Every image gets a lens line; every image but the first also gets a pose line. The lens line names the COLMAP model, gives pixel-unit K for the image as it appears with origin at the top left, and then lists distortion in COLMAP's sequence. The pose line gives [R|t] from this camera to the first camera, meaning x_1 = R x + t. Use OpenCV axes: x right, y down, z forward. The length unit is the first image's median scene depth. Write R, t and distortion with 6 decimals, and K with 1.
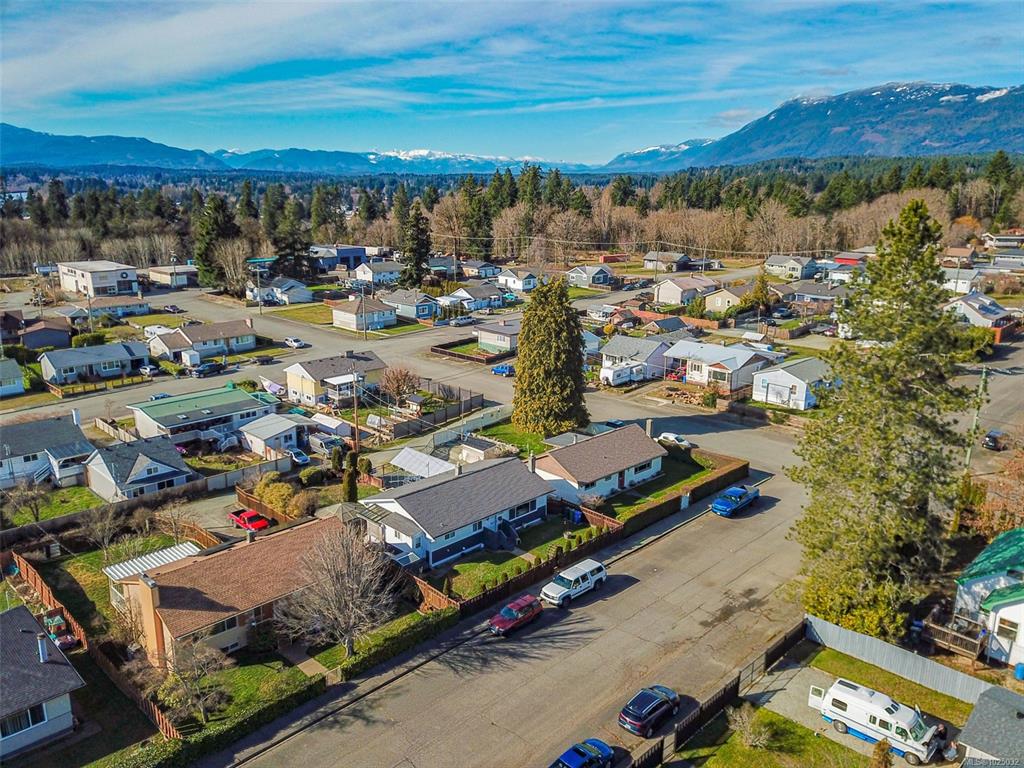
lens RADIAL K [[812.3, 0, 512.0], [0, 812.3, 384.0], [0, 0, 1]] dist [0.041842, 0.001645]
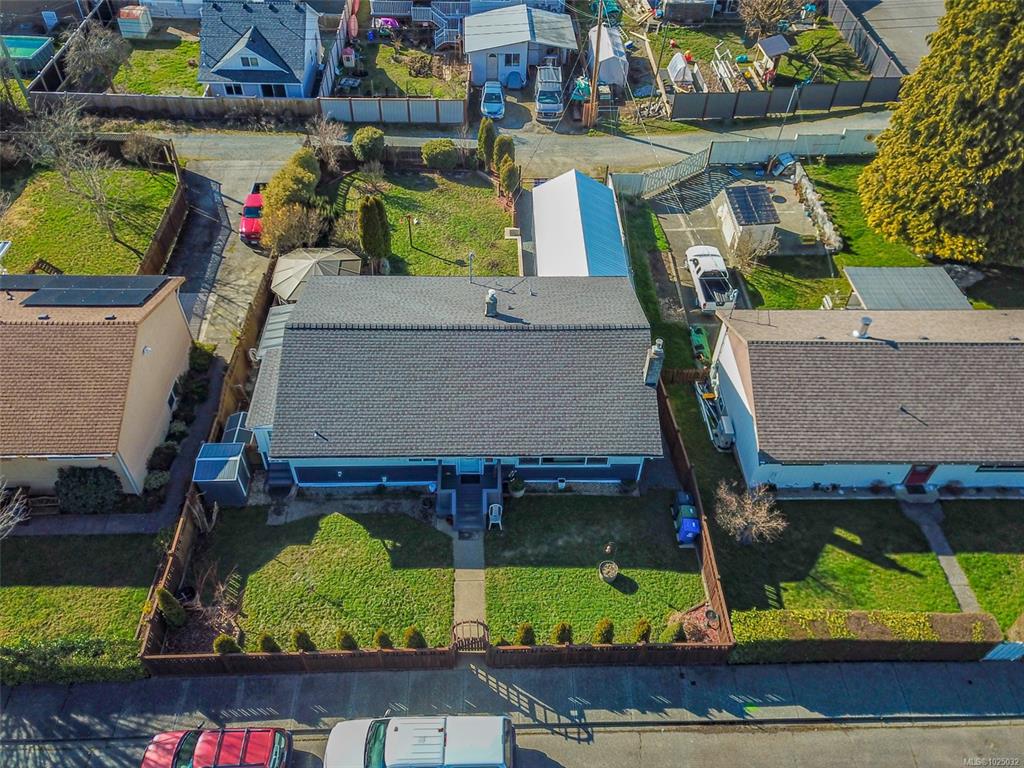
lens RADIAL K [[812.3, 0, 512.0], [0, 812.3, 384.0], [0, 0, 1]] dist [0.041842, 0.001645]
pose [[0.728240, 0.503153, -0.465298, 0.134649], [-0.187170, 0.799160, 0.571236, -0.092054], [0.659267, -0.328908, 0.676156, 0.541173]]
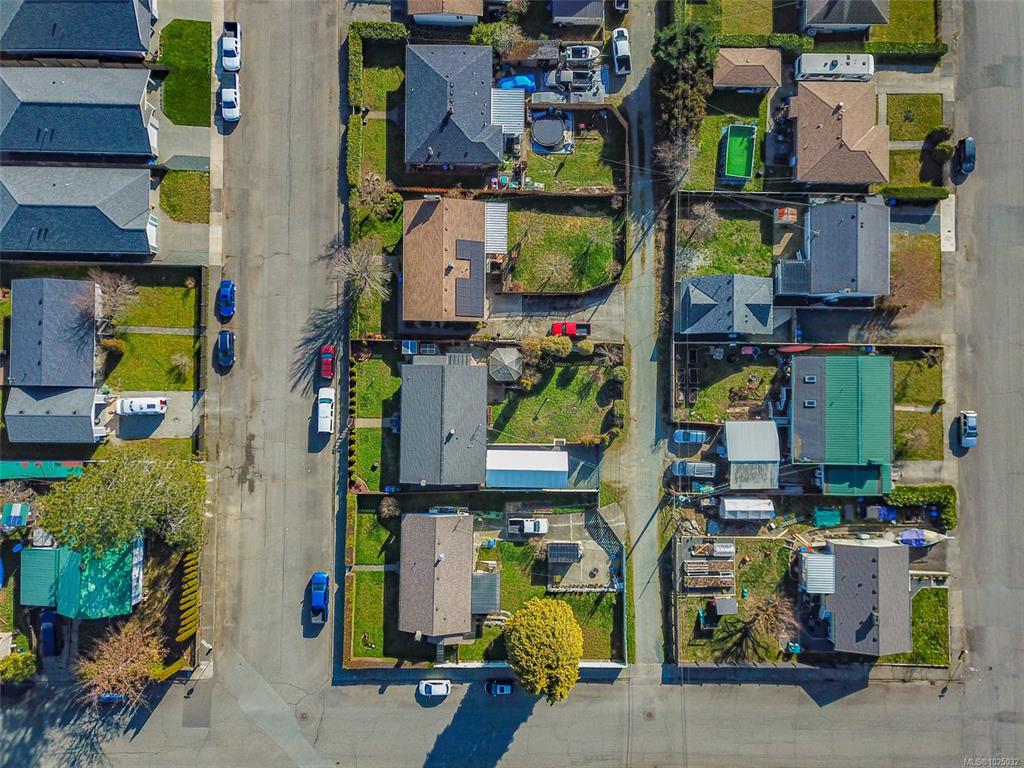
lens RADIAL K [[812.3, 0, 512.0], [0, 812.3, 384.0], [0, 0, 1]] dist [0.041842, 0.001645]
pose [[-0.713211, 0.700877, -0.010039, -0.136144], [-0.164700, -0.153643, 0.974304, -0.913498], [0.681325, 0.696538, 0.225015, 0.561365]]
